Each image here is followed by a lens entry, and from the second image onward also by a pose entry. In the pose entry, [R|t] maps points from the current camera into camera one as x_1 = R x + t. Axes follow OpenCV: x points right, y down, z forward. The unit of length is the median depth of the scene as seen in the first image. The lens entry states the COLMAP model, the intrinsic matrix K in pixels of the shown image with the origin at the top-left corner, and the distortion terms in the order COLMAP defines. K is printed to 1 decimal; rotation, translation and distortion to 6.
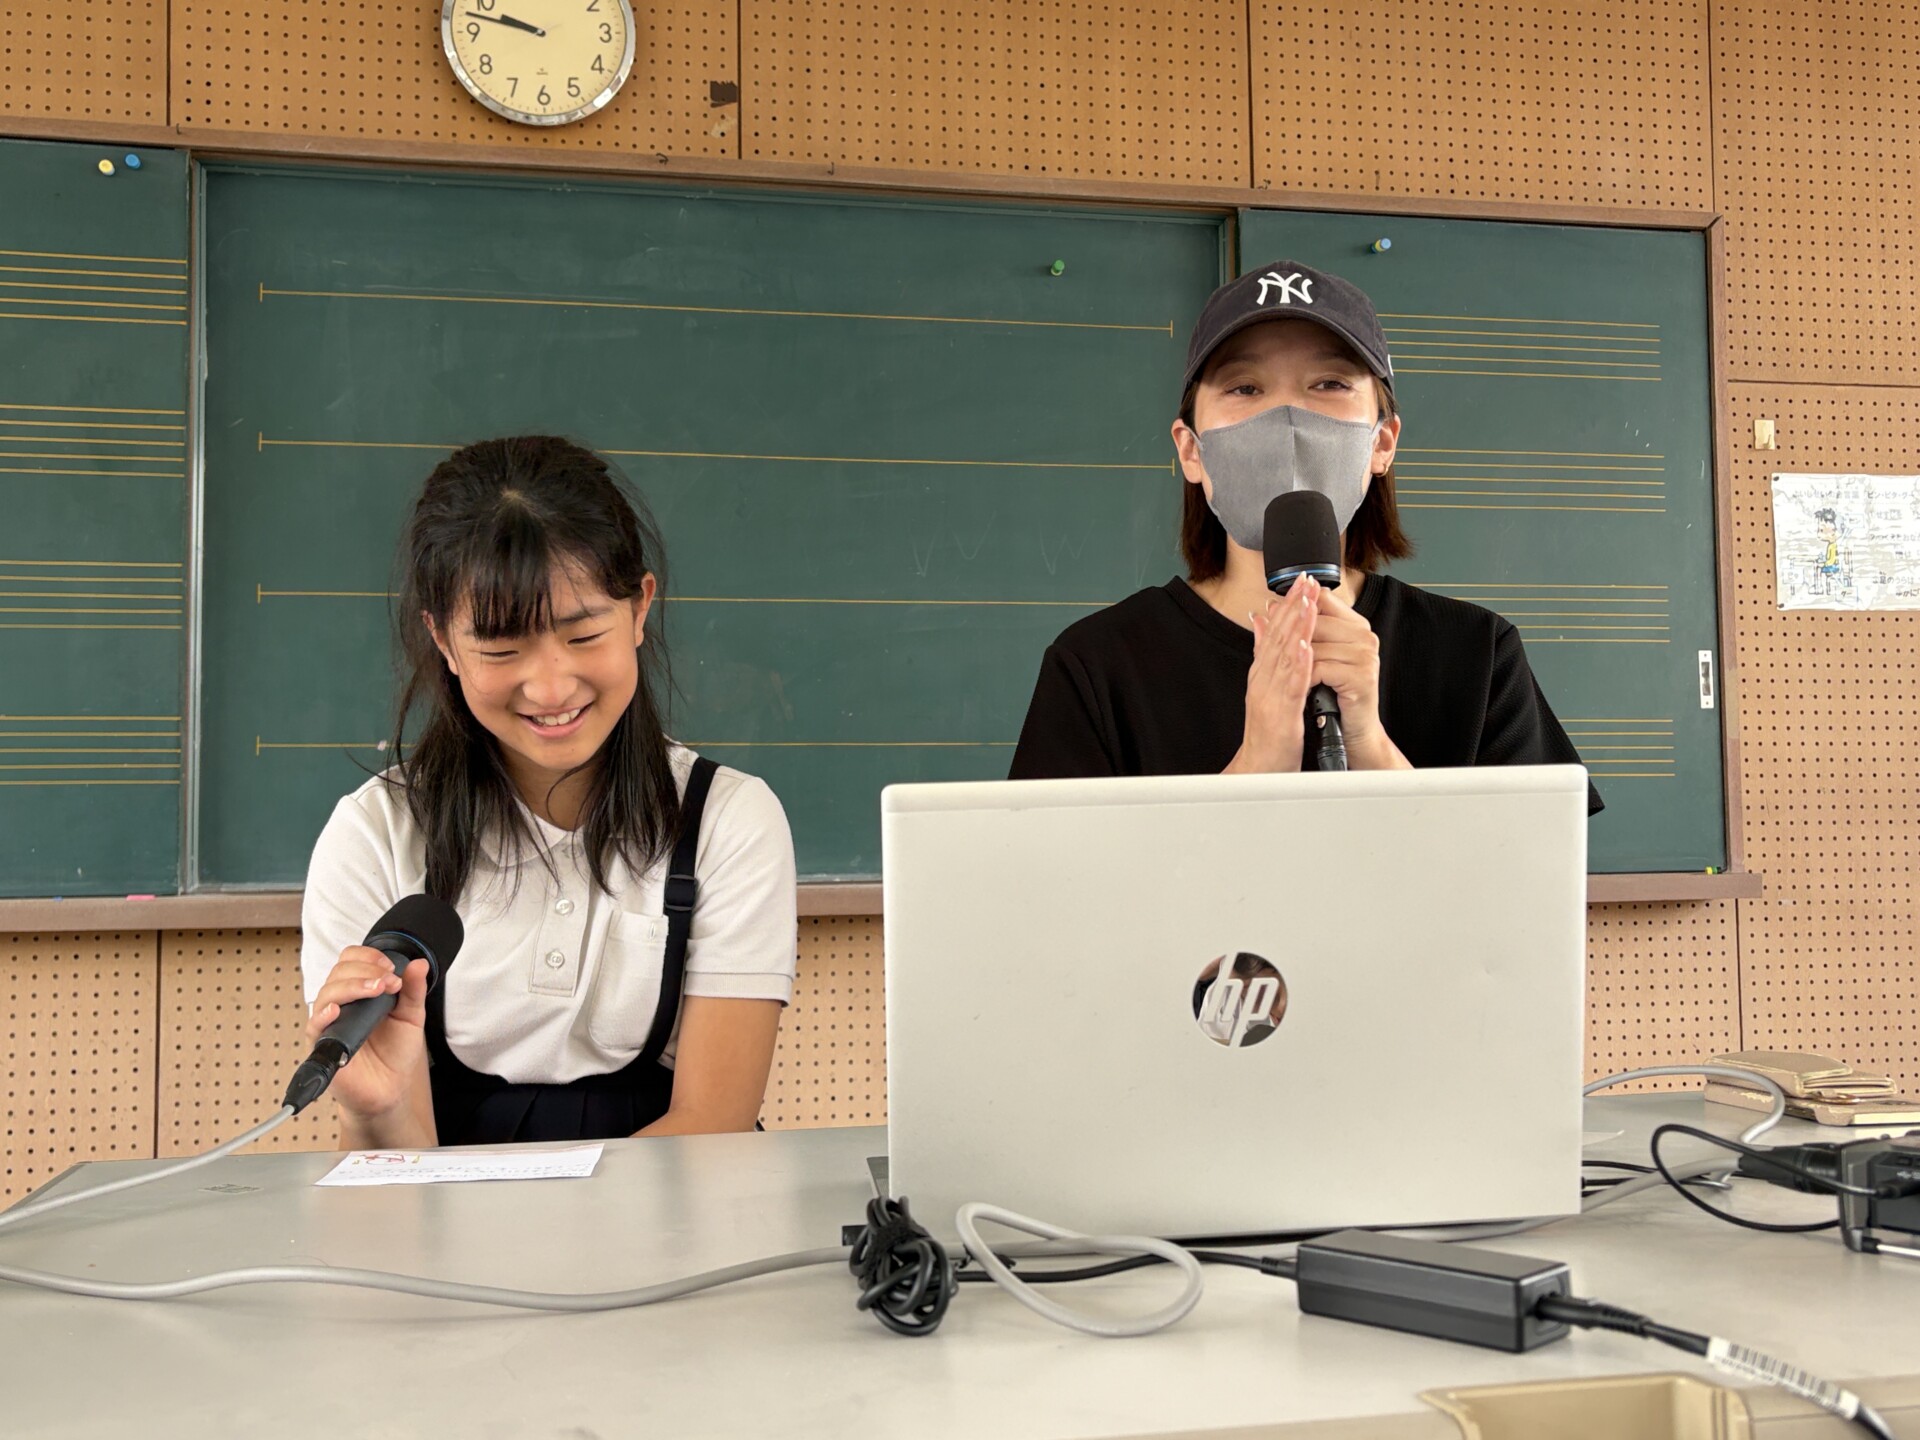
lens RADIAL K [[1867.5, 0, 953.9], [0, 1867.5, 721.6], [0, 0, 1]] dist [0.001512, 0.000000]
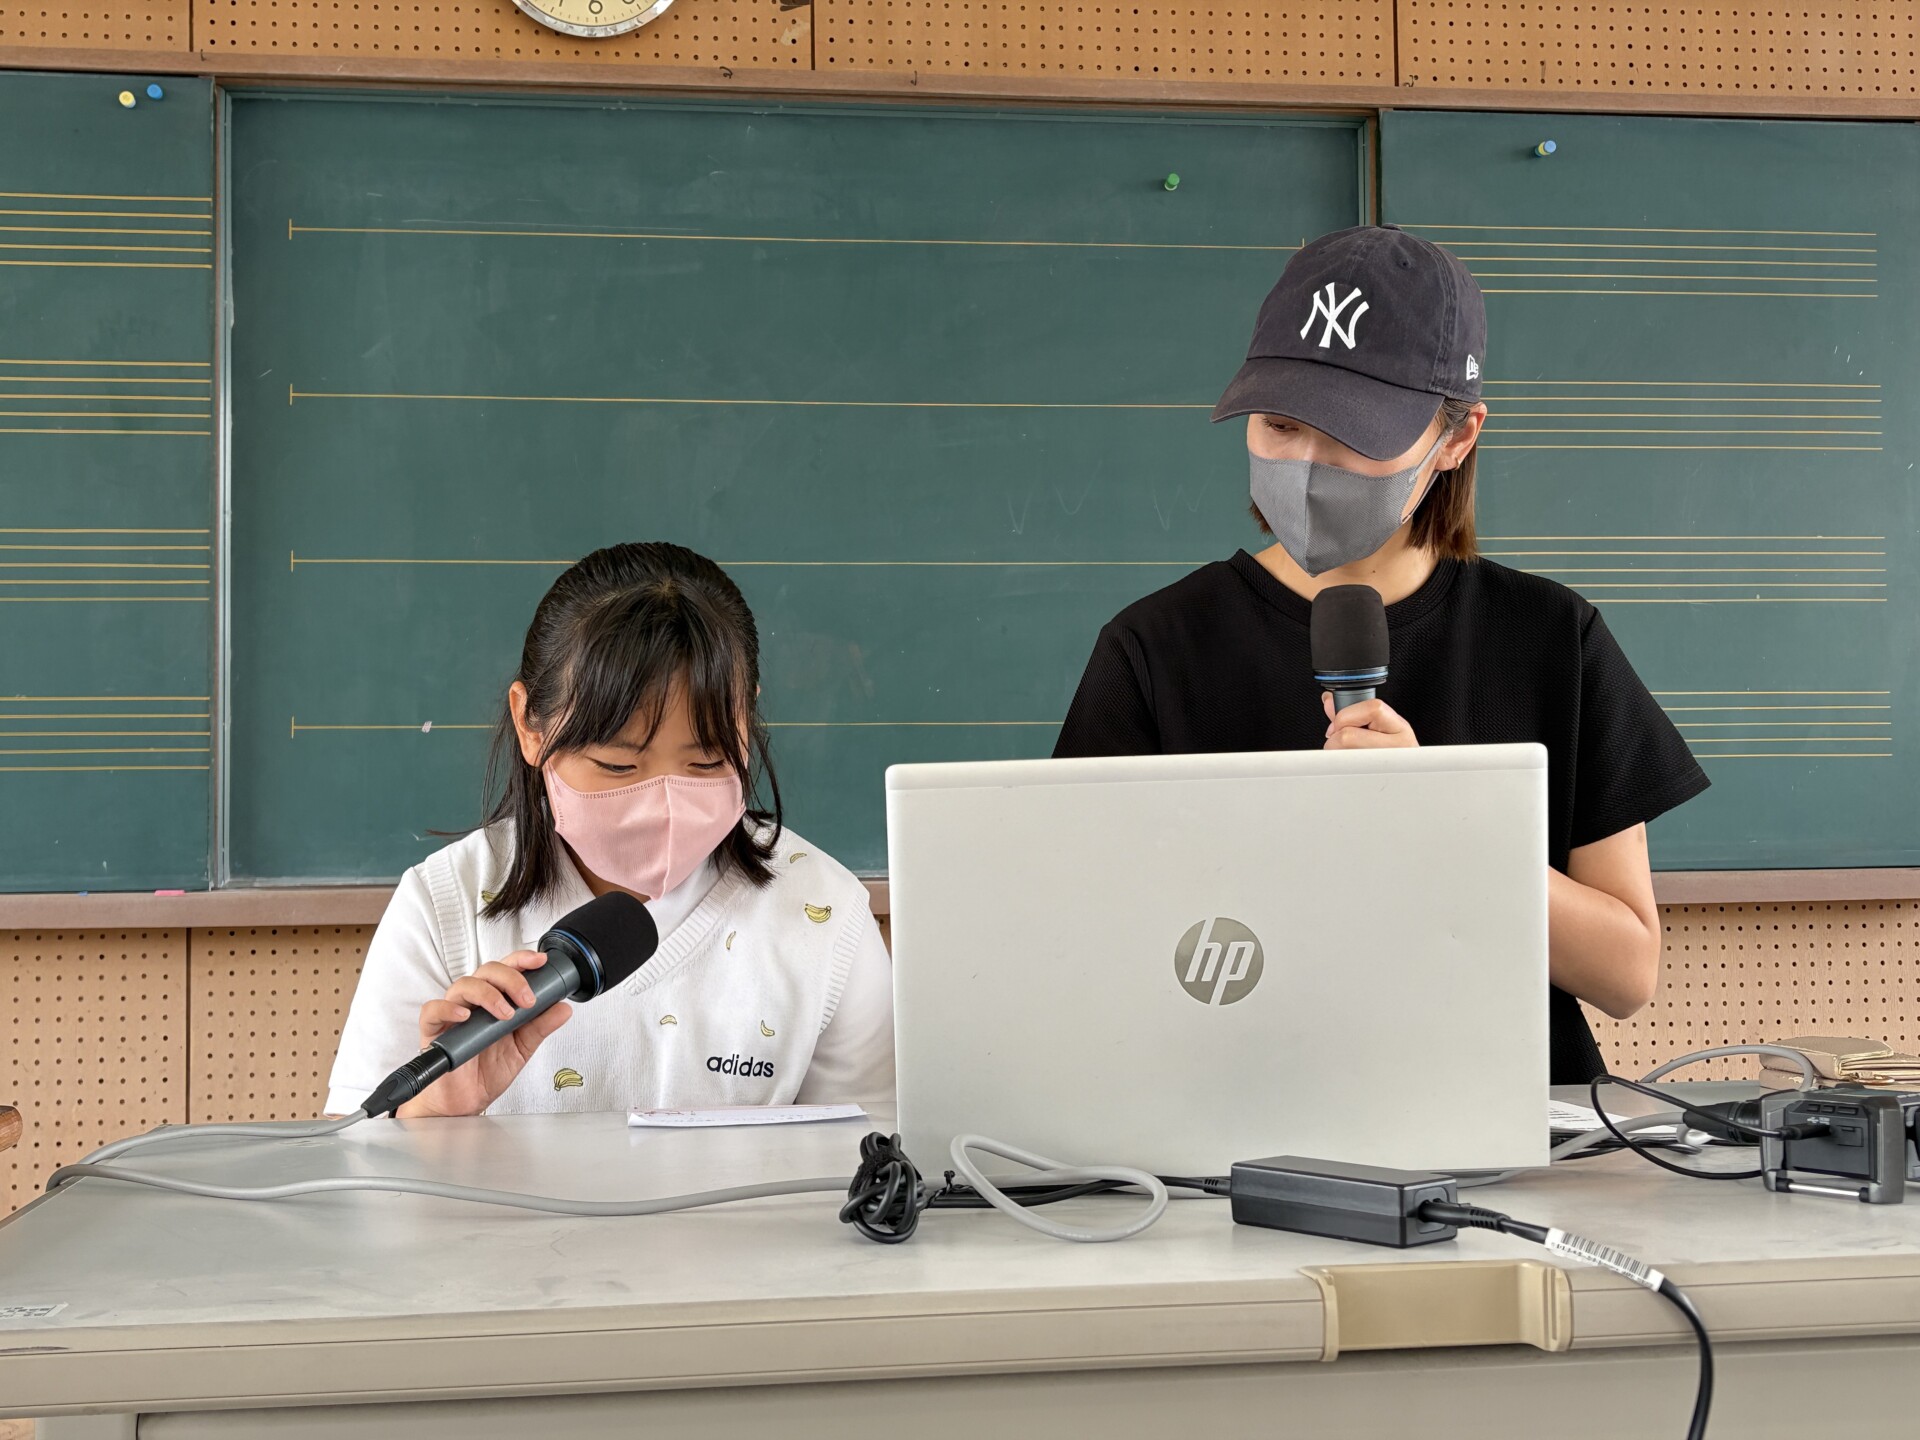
lens RADIAL K [[2335.1, 0, 947.7], [0, 2335.1, 717.0], [0, 0, 1]] dist [0.001677, 0.000000]
pose [[0.997387, -0.004095, -0.072125, 0.029339], [0.004896, 0.999928, 0.010938, -0.003148], [0.072075, -0.011263, 0.997336, -0.113912]]
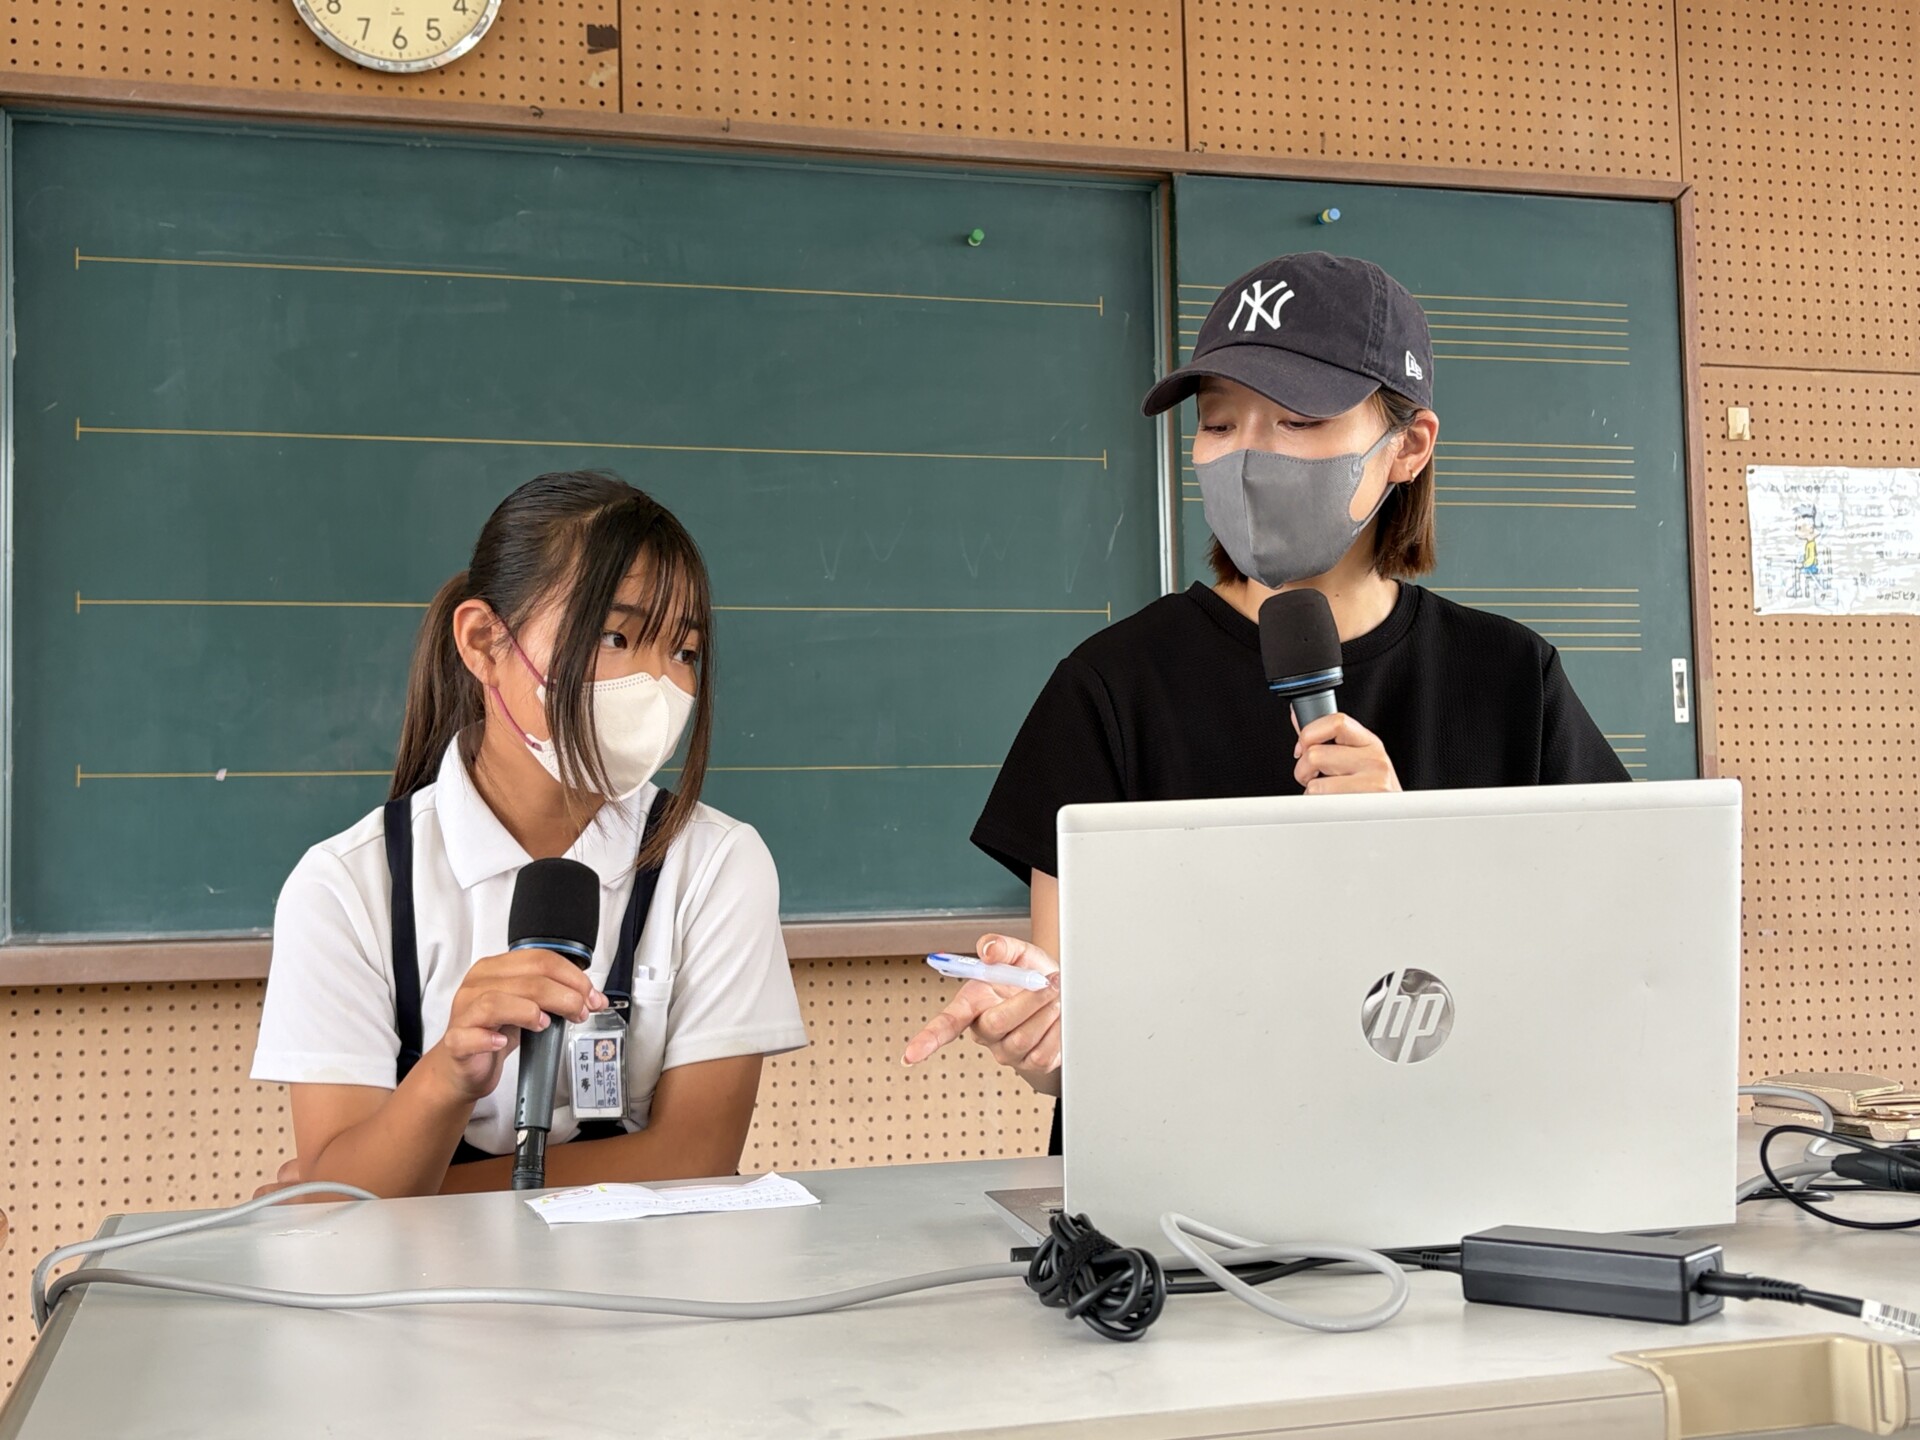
lens RADIAL K [[2210.7, 0, 908.9], [0, 2210.7, 727.6], [0, 0, 1]] dist [-0.006368, 0.000000]
pose [[0.997462, -0.006856, 0.070868, -0.055326], [0.007285, 0.999957, -0.005809, -0.000974], [-0.070825, 0.006310, 0.997469, -0.058528]]
